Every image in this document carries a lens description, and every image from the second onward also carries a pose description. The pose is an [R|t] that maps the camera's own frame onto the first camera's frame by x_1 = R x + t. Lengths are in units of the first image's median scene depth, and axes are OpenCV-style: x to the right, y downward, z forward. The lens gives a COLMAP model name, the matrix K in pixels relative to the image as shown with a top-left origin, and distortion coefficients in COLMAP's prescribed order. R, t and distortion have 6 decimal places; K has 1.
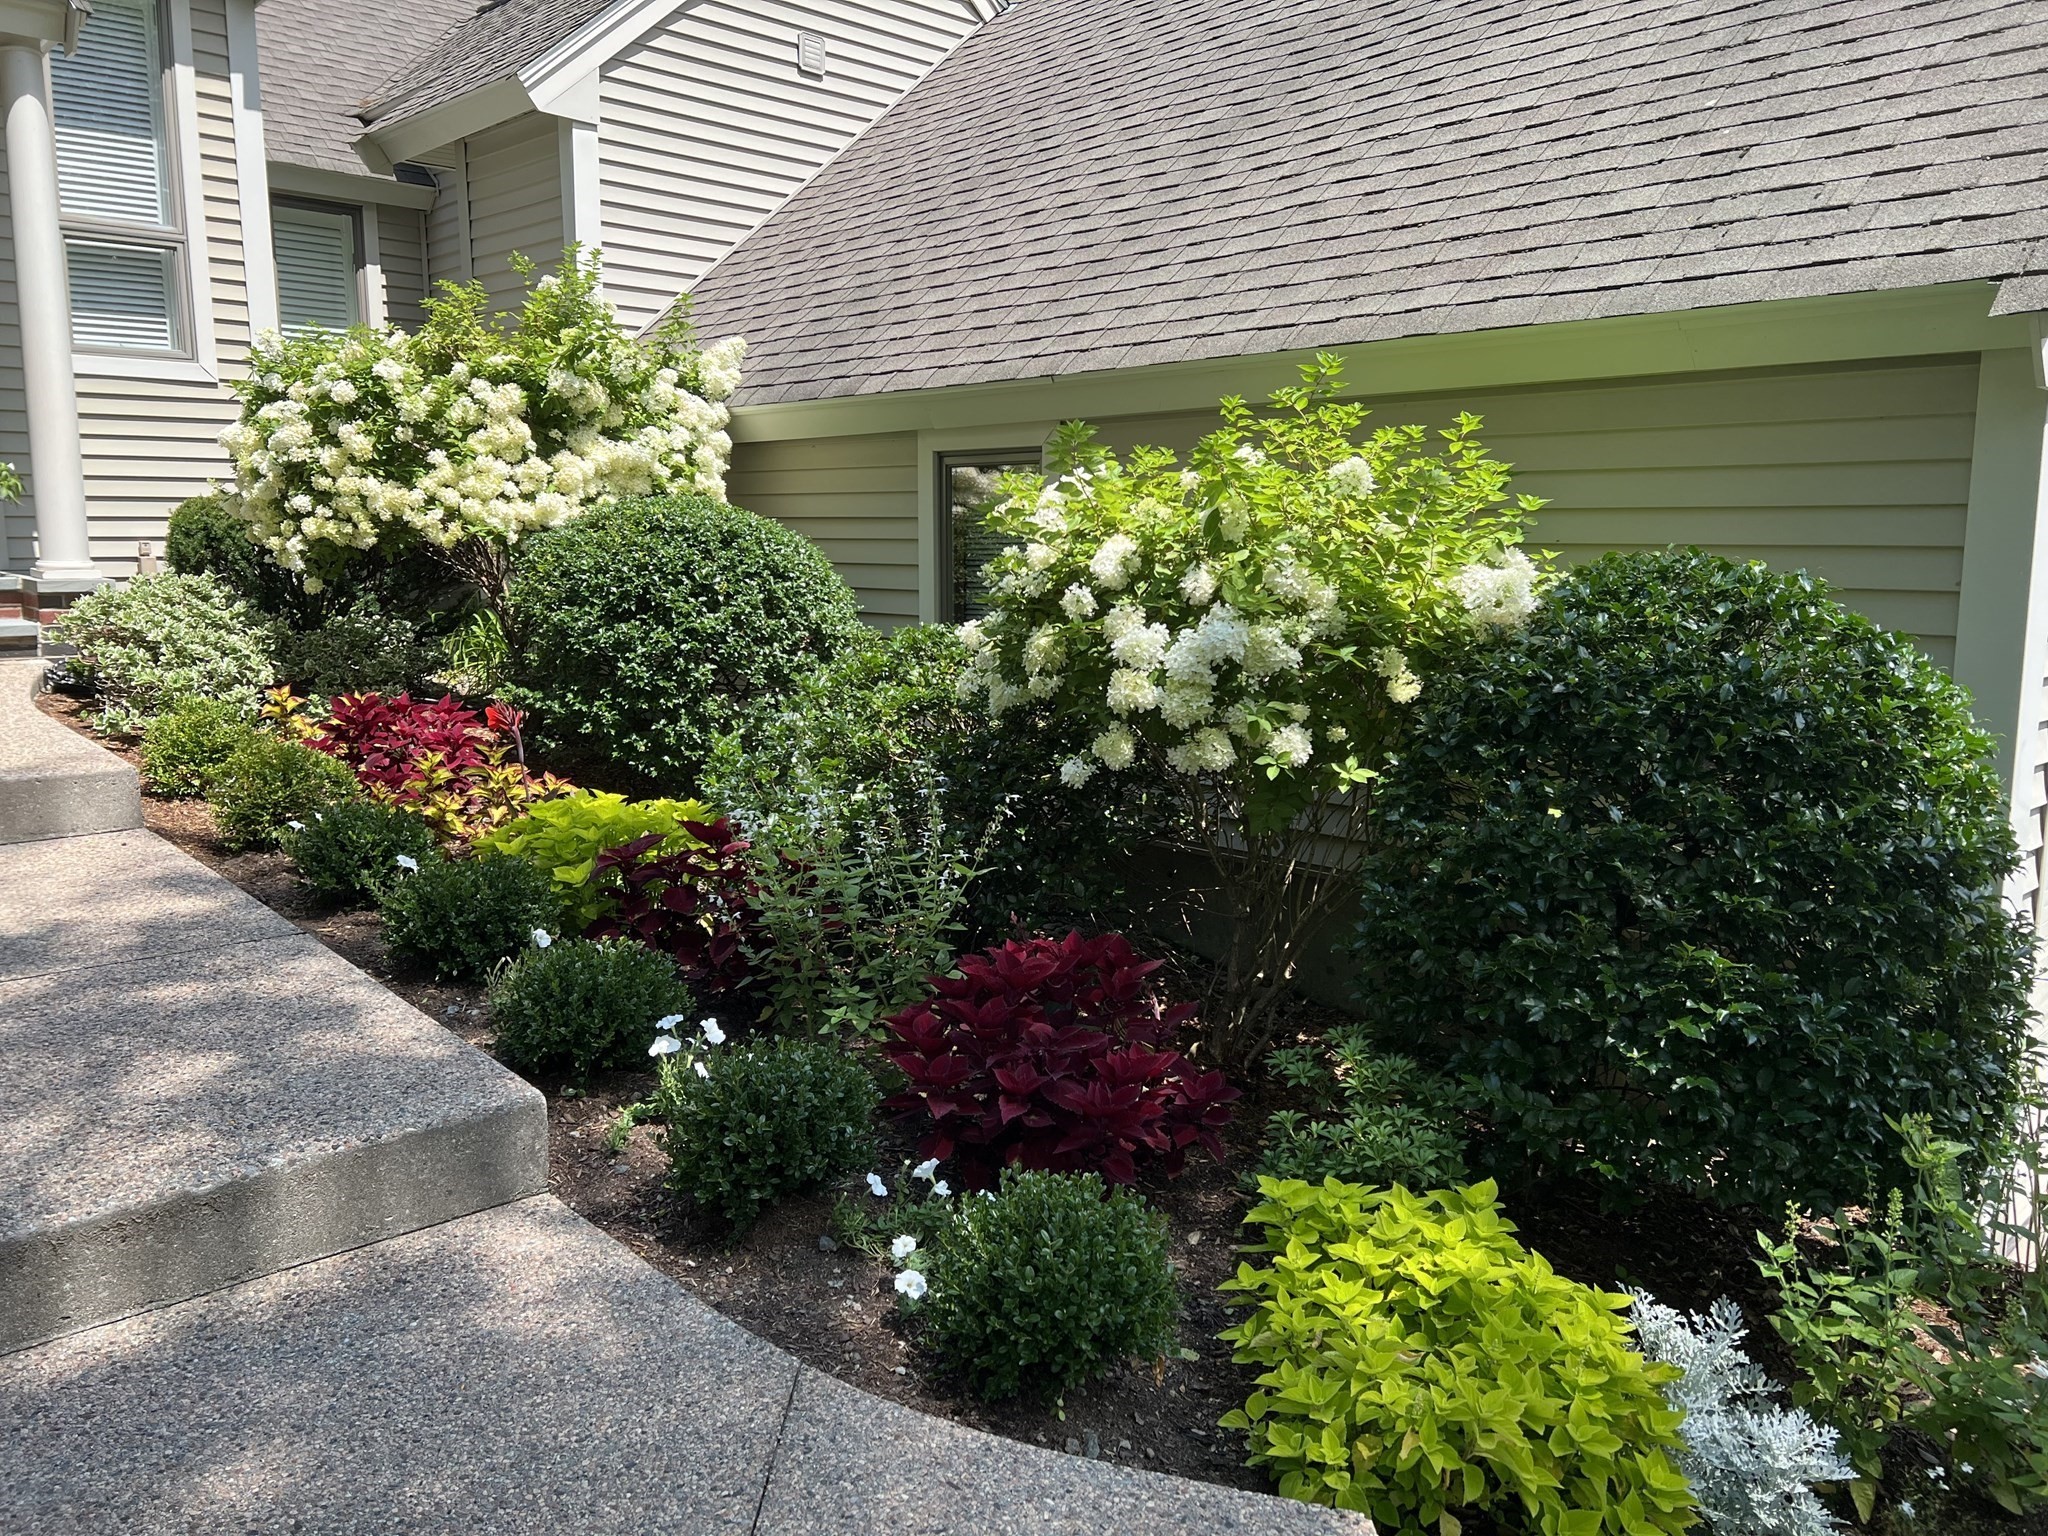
lens RADIAL K [[1558.4, 0, 1023.0], [0, 1558.4, 766.0], [0, 0, 1]] dist [0.085370, -0.000225]
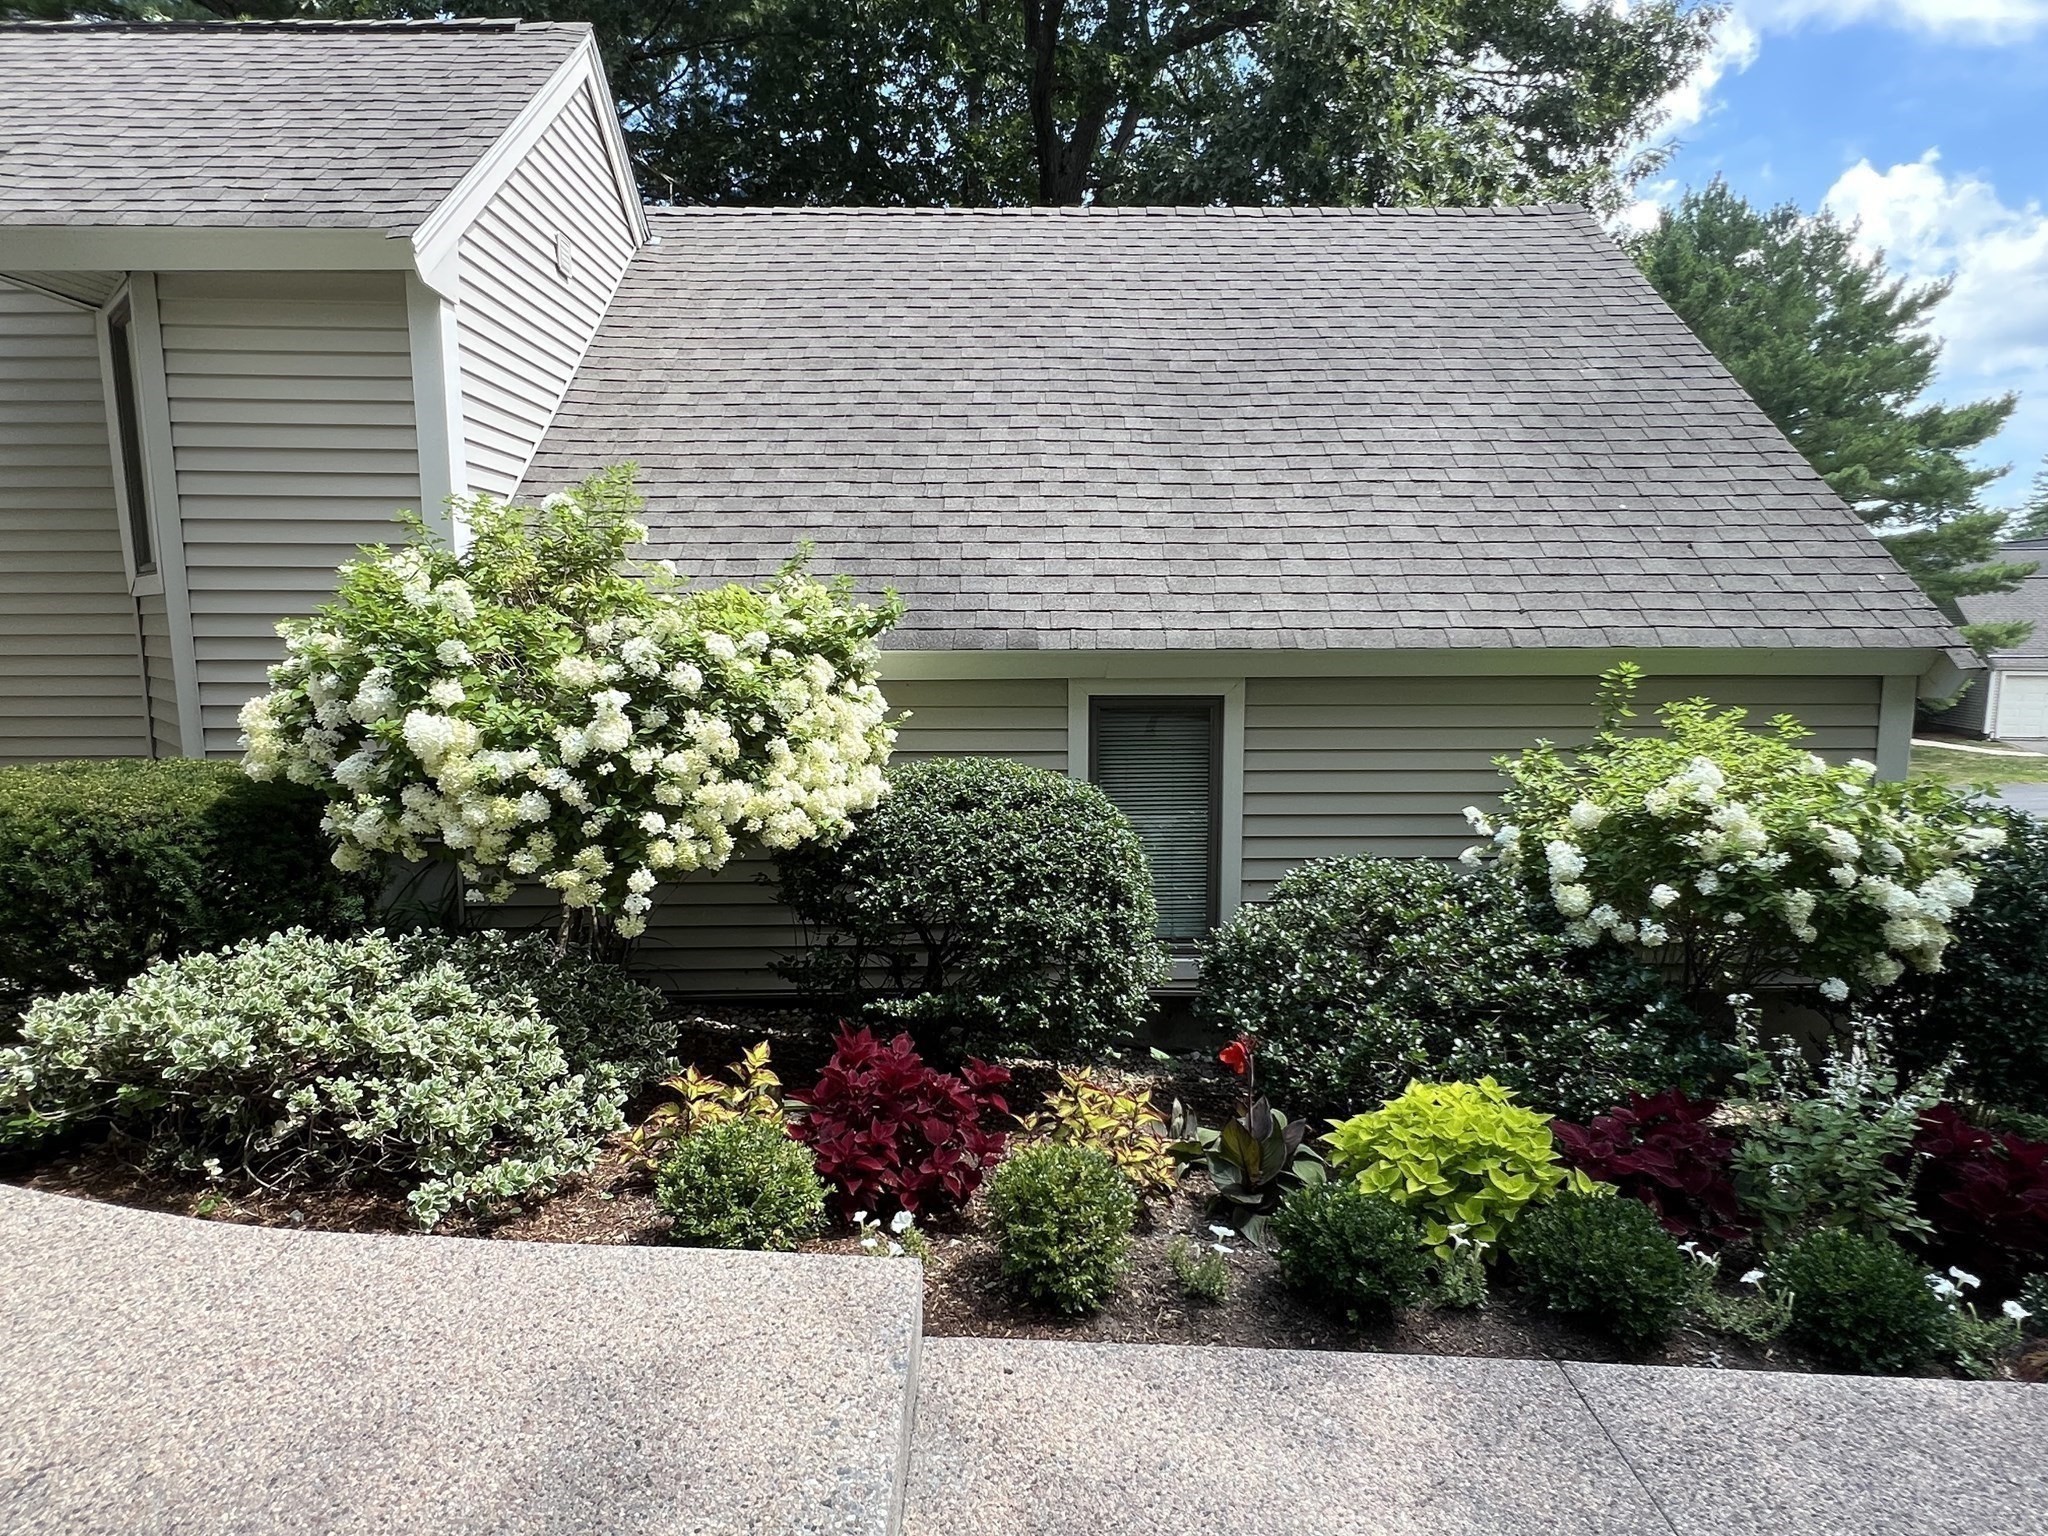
lens RADIAL K [[1084.0, 0, 1020.4], [0, 1084.0, 771.2], [0, 0, 1]] dist [0.004069, 0.000345]
pose [[0.679356, -0.095918, 0.727513, -0.707152], [0.095510, 0.994545, 0.041936, -0.195262], [-0.727567, 0.040995, 0.684811, 0.517143]]
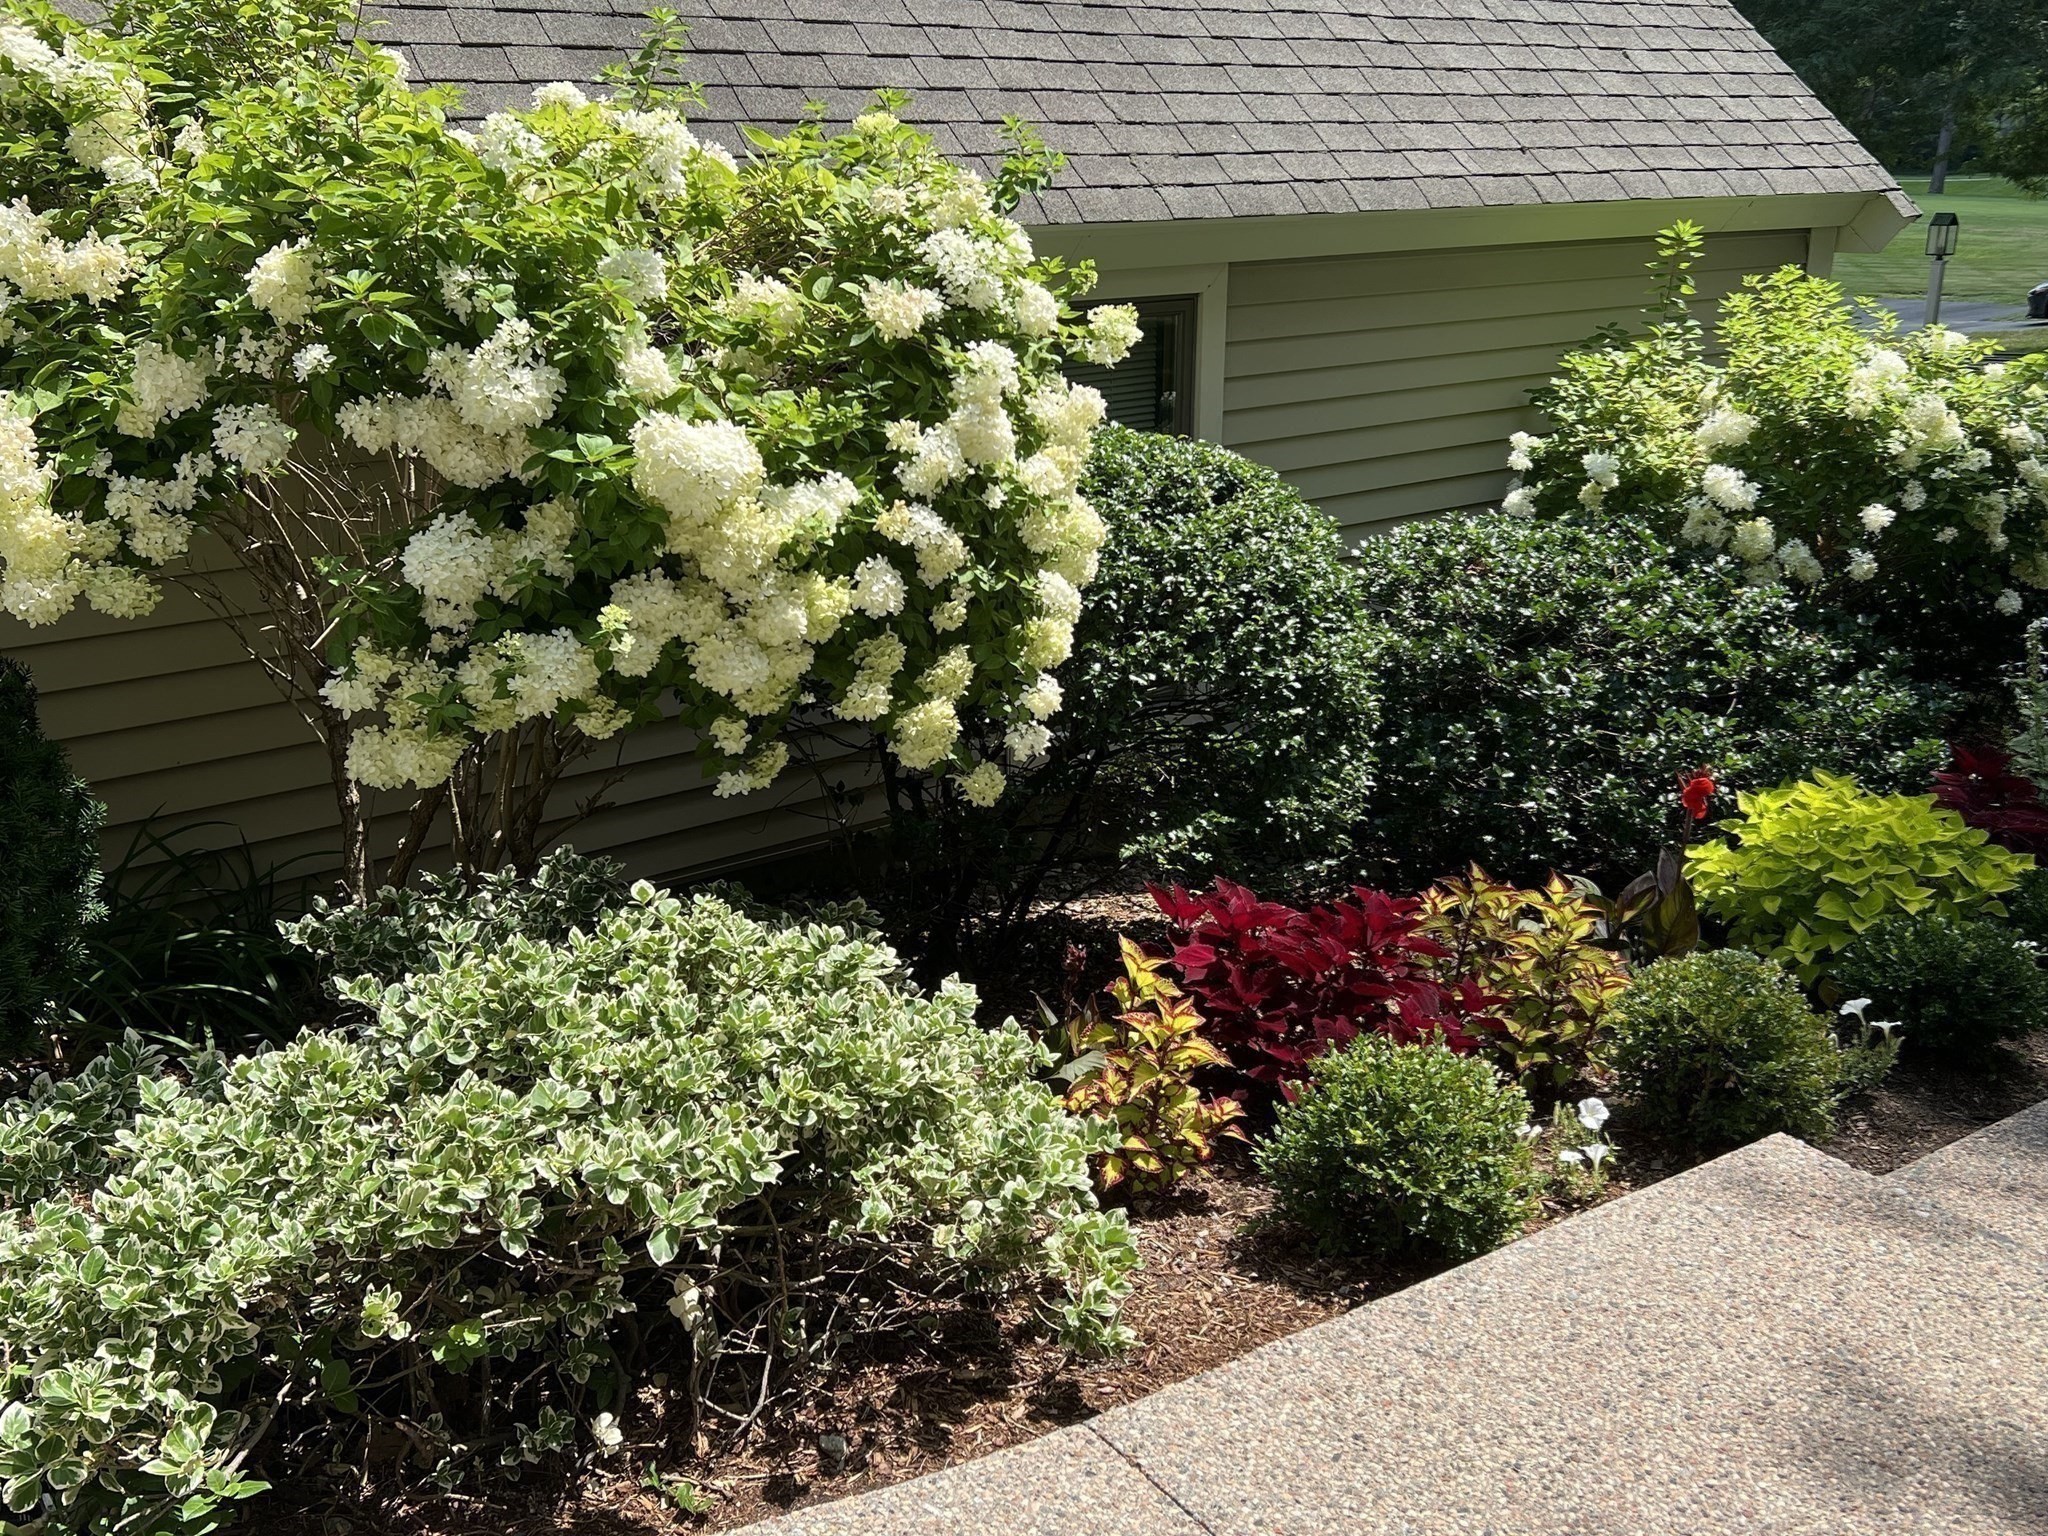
lens RADIAL K [[1840.1, 0, 1023.4], [0, 1840.1, 766.8], [0, 0, 1]] dist [-0.008690, -0.009805]
pose [[0.151142, -0.313938, 0.937336, -0.915206], [0.143744, 0.945130, 0.293370, -0.263322], [-0.978005, 0.090395, 0.187976, 0.929809]]
